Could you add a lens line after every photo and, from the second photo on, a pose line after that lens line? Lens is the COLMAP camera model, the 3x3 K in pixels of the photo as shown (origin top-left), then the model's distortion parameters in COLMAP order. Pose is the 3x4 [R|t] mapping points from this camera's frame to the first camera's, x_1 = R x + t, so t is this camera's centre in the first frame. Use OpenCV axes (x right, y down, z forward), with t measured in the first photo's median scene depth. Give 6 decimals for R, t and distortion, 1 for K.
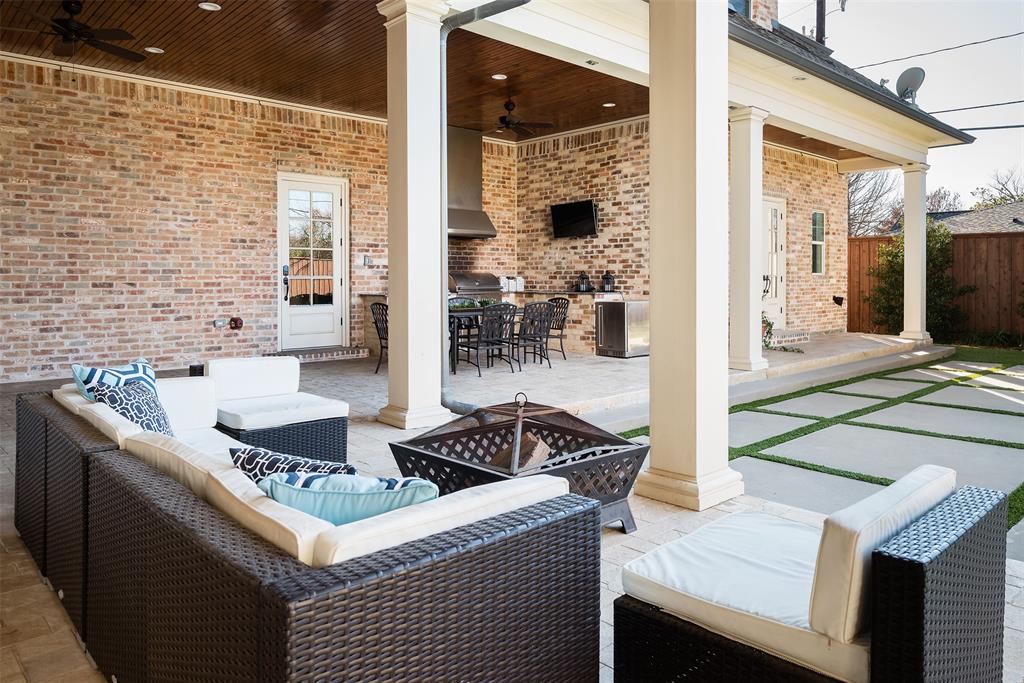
lens RADIAL K [[712.8, 0, 567.2], [0, 712.8, 284.9], [0, 0, 1]] dist [0.000824, 0.001470]
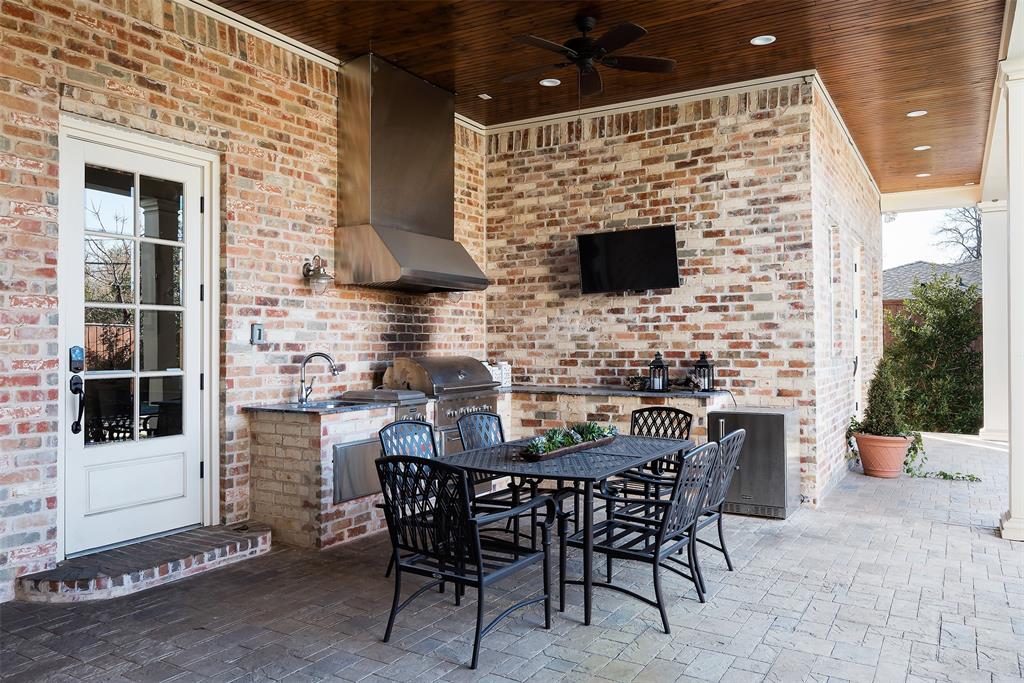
lens RADIAL K [[754.1, 0, 508.8], [0, 754.1, 337.5], [0, 0, 1]] dist [-0.001439, 0.002558]
pose [[0.965757, 0.001395, 0.259444, -0.246778], [0.003552, 0.999821, -0.018595, -0.021823], [-0.259423, 0.018880, 0.965579, 0.478602]]
